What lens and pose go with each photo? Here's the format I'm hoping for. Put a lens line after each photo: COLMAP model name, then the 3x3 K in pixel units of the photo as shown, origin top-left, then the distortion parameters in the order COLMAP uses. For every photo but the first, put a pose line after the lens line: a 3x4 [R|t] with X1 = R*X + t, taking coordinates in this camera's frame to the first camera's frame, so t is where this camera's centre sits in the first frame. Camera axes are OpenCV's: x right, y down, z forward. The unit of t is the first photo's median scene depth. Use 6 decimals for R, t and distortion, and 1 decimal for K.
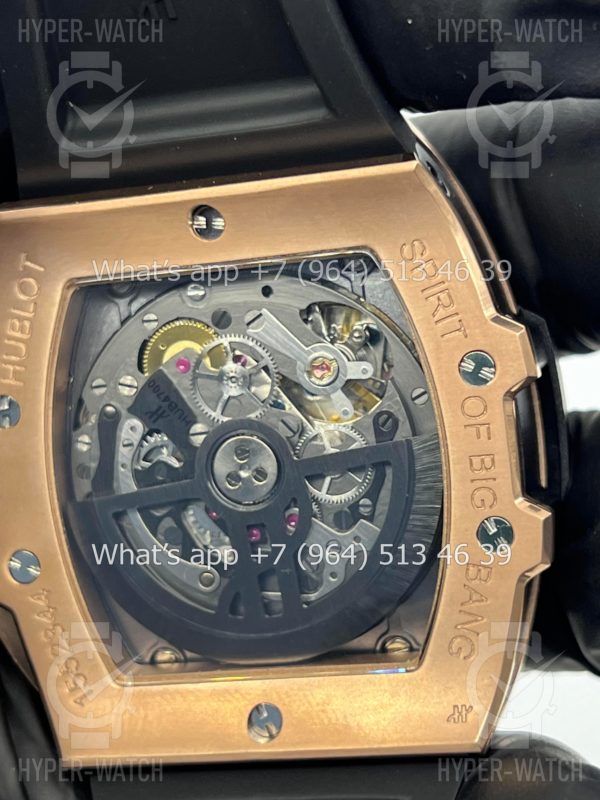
lens RADIAL K [[1828.5, 0, 300.0], [0, 1828.5, 400.0], [0, 0, 1]] dist [0.225626, 0.274634]
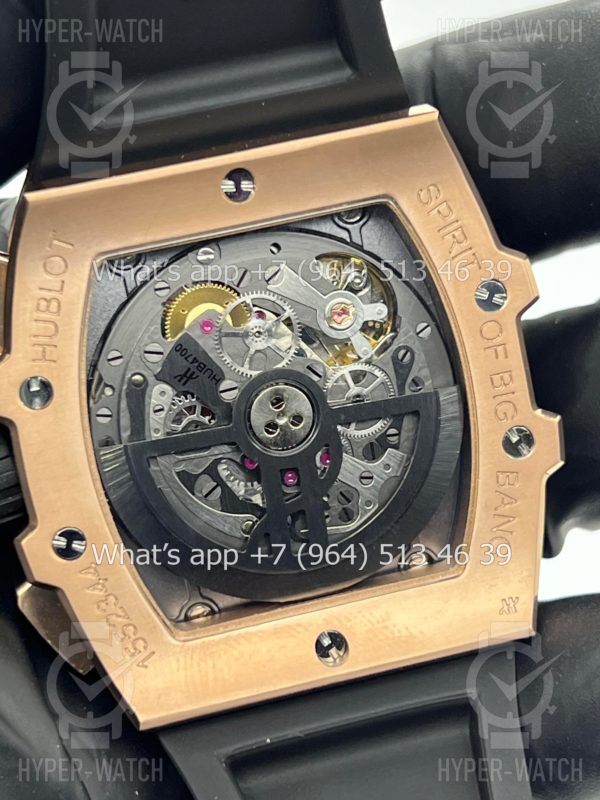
lens RADIAL K [[1828.5, 0, 300.0], [0, 1828.5, 400.0], [0, 0, 1]] dist [0.225626, 0.274634]
pose [[0.910324, -0.122290, 0.395418, -0.437661], [0.125752, 0.991912, 0.017262, 0.011298], [-0.394331, 0.034011, 0.918339, 0.022969]]
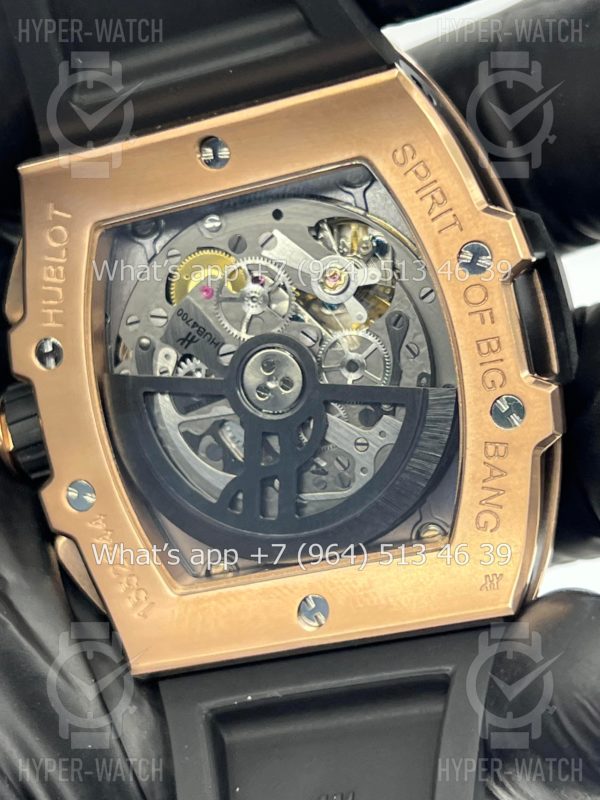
lens RADIAL K [[1828.5, 0, 300.0], [0, 1828.5, 400.0], [0, 0, 1]] dist [0.225626, 0.274634]
pose [[0.993542, -0.098435, -0.056434, 0.045411], [0.095898, 0.994327, -0.046023, 0.100084], [0.060644, 0.040314, 0.997345, -0.068670]]
